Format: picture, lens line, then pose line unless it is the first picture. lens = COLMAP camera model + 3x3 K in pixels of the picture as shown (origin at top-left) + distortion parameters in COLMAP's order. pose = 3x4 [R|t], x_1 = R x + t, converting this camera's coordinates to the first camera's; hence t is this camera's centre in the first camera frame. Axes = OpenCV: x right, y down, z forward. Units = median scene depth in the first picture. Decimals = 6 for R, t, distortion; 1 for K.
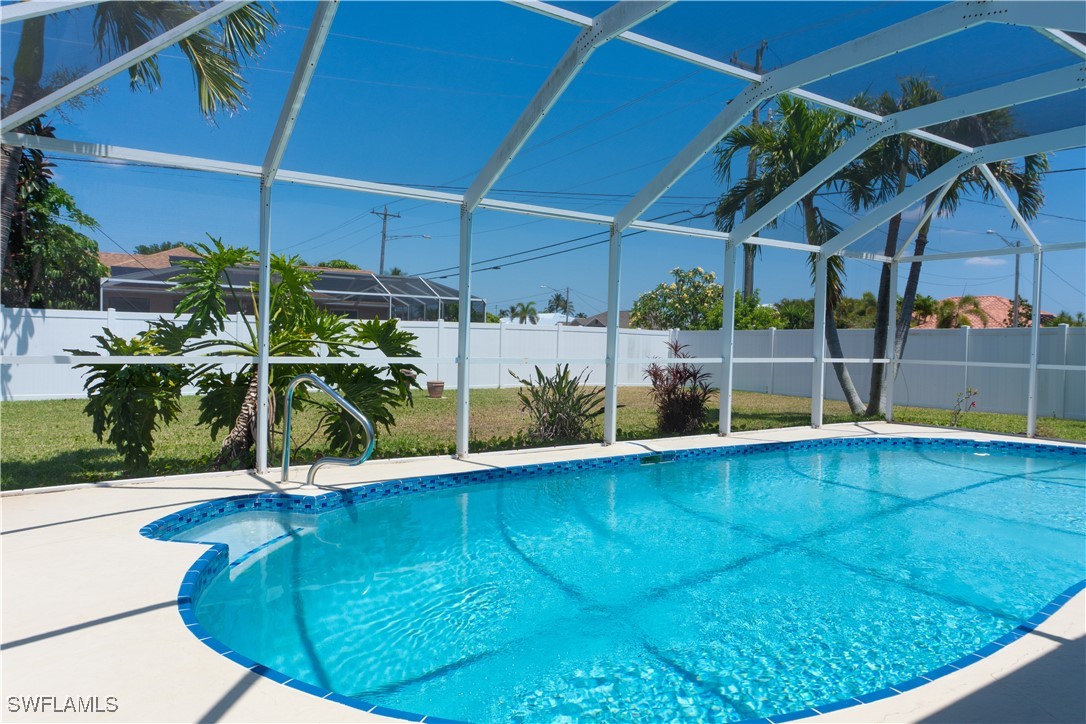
lens RADIAL K [[727.0, 0, 543.0], [0, 727.0, 360.6], [0, 0, 1]] dist [-0.007975, -0.001742]
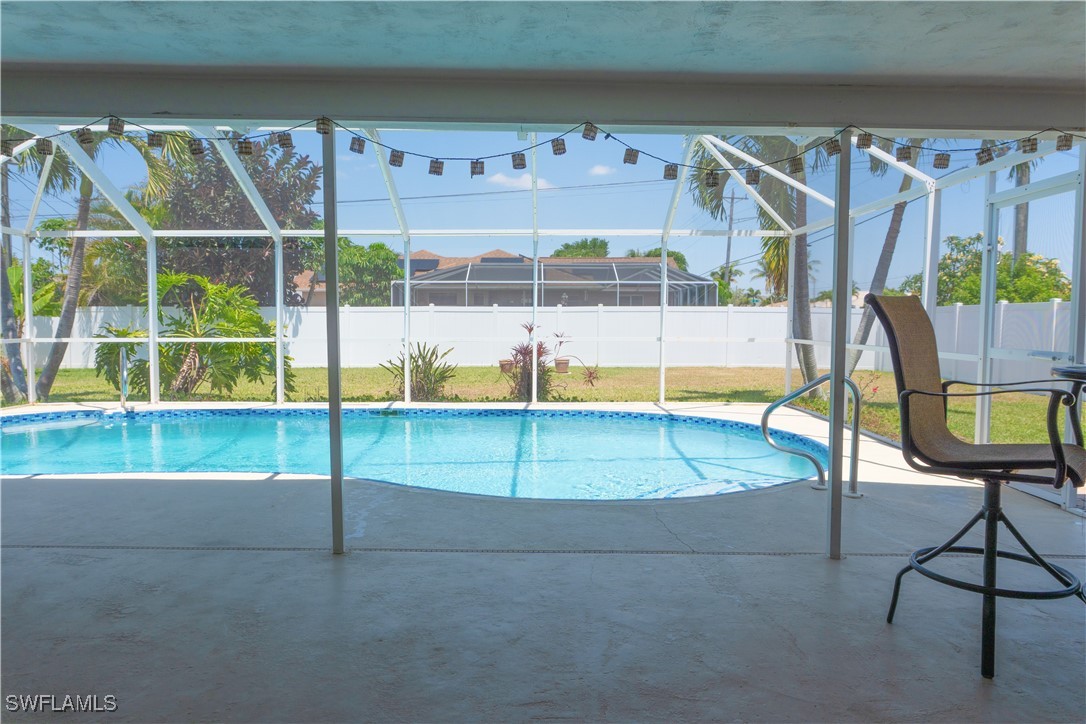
lens RADIAL K [[727.0, 0, 543.0], [0, 727.0, 360.6], [0, 0, 1]] dist [-0.007975, -0.001742]
pose [[0.840806, 0.014318, -0.541147, 0.669254], [-0.001146, 0.999695, 0.024671, 0.002967], [0.541335, -0.020124, 0.840566, 0.019640]]
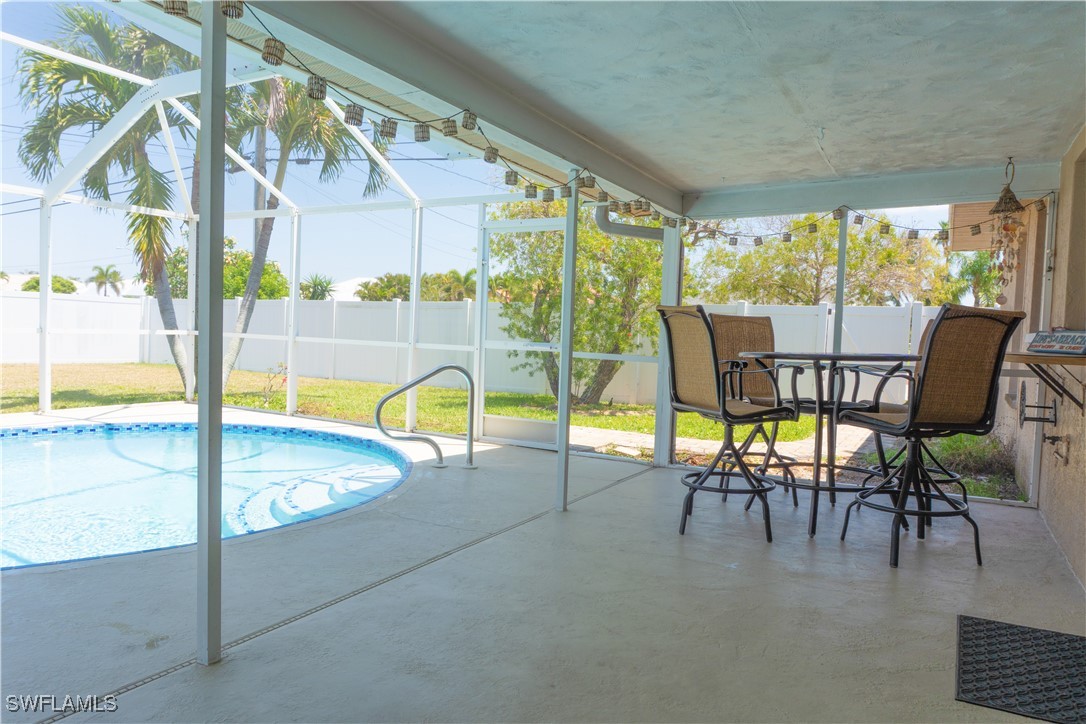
lens RADIAL K [[727.0, 0, 543.0], [0, 727.0, 360.6], [0, 0, 1]] dist [-0.007975, -0.001742]
pose [[0.880428, -0.012818, 0.474006, 0.396265], [-0.004544, 0.999361, 0.035465, 0.000665], [-0.474157, -0.033378, 0.879807, 0.011314]]
